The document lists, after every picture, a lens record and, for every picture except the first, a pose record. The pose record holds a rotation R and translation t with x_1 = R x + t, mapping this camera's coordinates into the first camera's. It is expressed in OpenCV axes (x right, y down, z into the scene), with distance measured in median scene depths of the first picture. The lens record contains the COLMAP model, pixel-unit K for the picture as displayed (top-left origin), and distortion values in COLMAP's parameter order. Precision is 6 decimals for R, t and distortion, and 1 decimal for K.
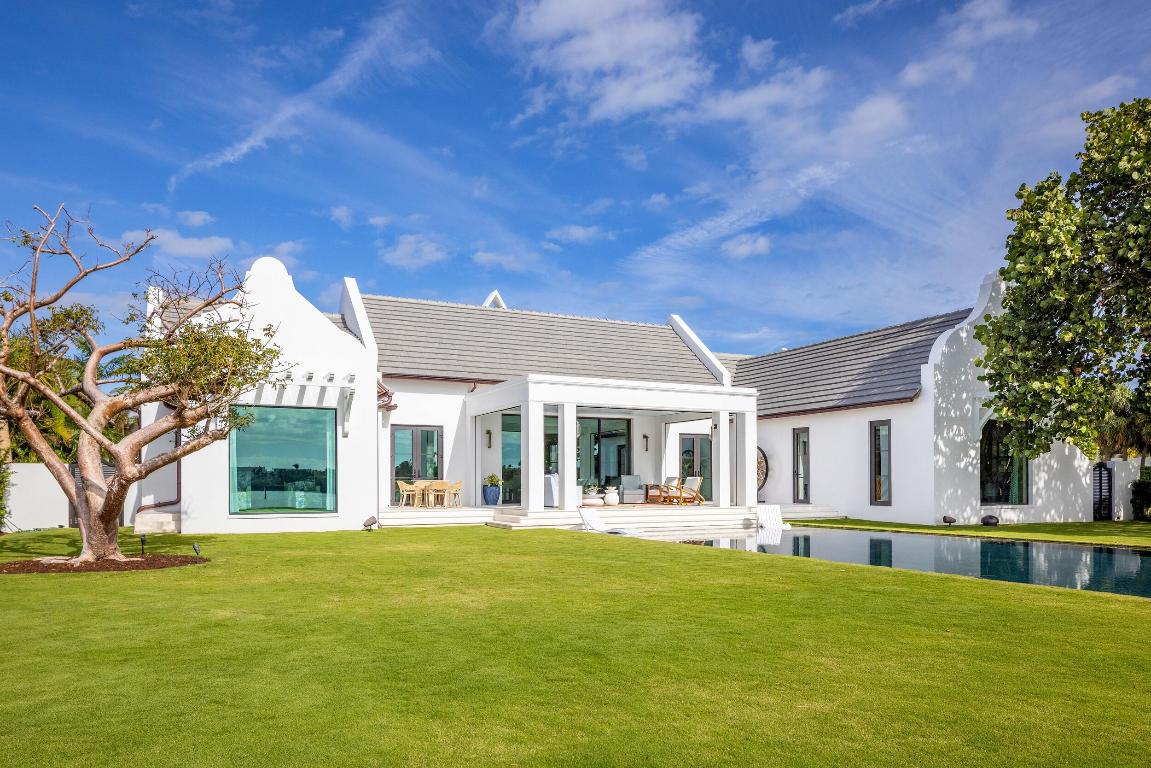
lens RADIAL K [[768.0, 0, 576.6], [0, 768.0, 476.3], [0, 0, 1]] dist [-0.060262, -0.001132]
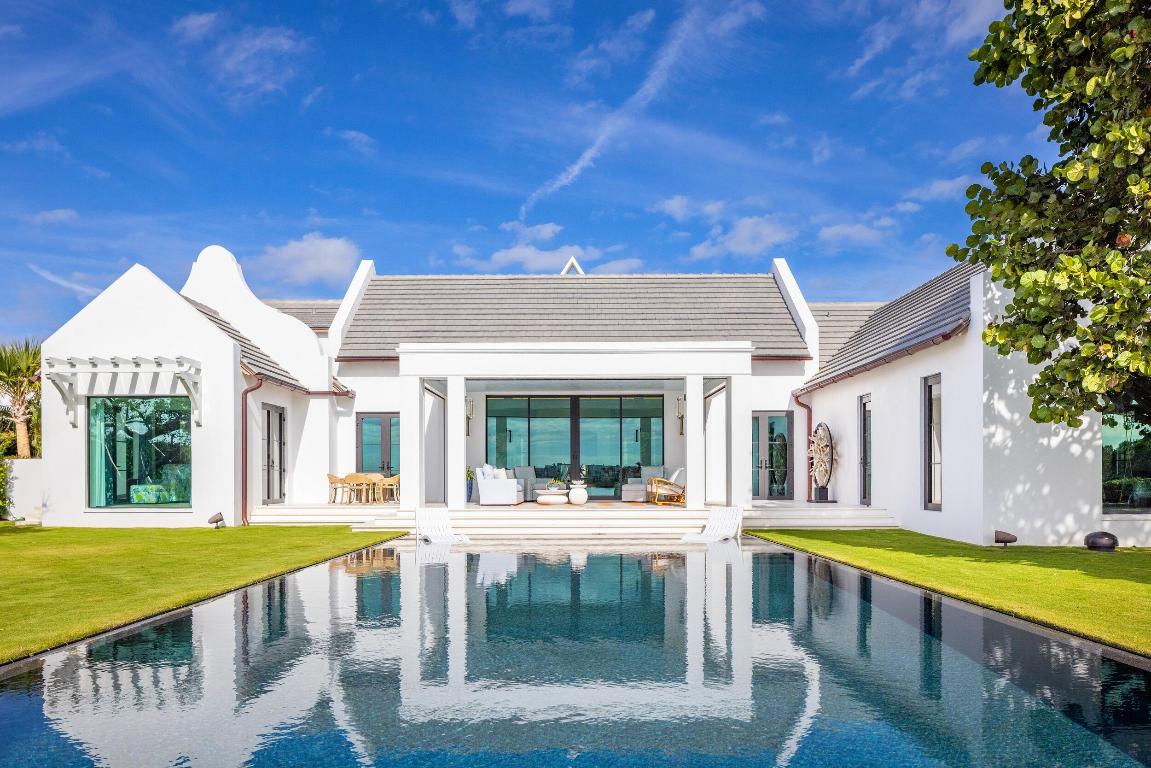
lens RADIAL K [[779.5, 0, 572.7], [0, 779.5, 499.7], [0, 0, 1]] dist [-0.008051, -0.002639]
pose [[0.889587, 0.010980, -0.456635, 0.417889], [0.004799, 0.999431, 0.033380, 0.006687], [0.456742, -0.031886, 0.889028, 0.283620]]
